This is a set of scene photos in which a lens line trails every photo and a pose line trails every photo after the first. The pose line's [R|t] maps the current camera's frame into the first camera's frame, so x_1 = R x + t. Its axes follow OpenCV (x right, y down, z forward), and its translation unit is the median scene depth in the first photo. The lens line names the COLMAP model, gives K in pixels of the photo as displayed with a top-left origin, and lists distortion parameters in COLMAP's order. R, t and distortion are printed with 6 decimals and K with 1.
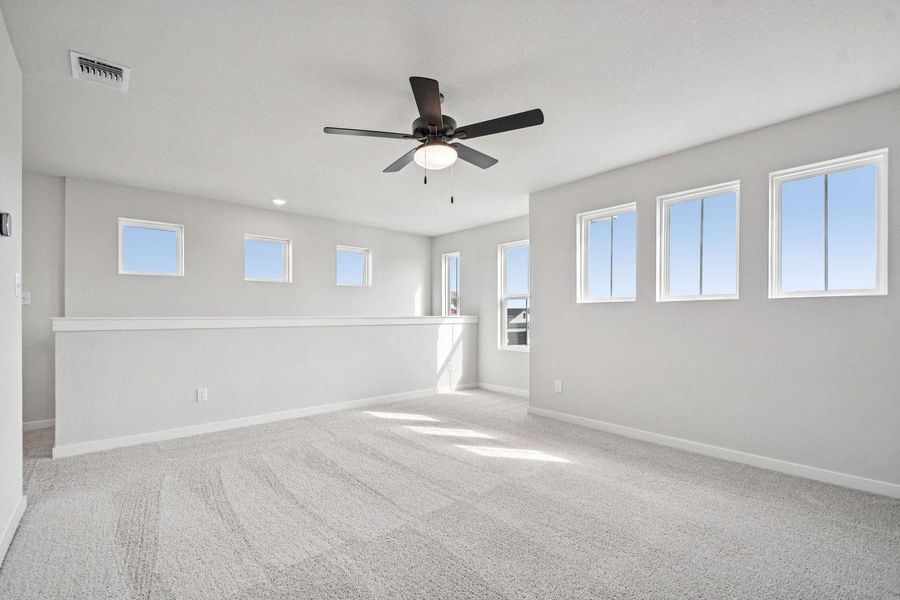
lens RADIAL K [[398.4, 0, 447.0], [0, 398.4, 316.3], [0, 0, 1]] dist [0.000550, -0.000765]
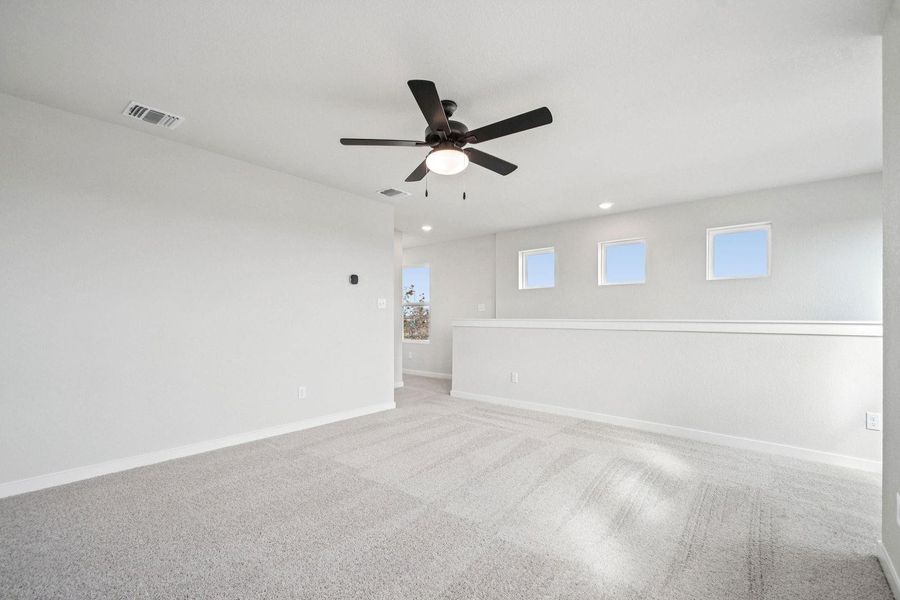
lens RADIAL K [[398.4, 0, 447.0], [0, 398.4, 316.3], [0, 0, 1]] dist [0.000550, -0.000765]
pose [[0.129899, -0.003885, -0.991520, 0.733792], [-0.003464, 0.999984, -0.004372, -0.001083], [0.991521, 0.004002, 0.129884, 0.657397]]
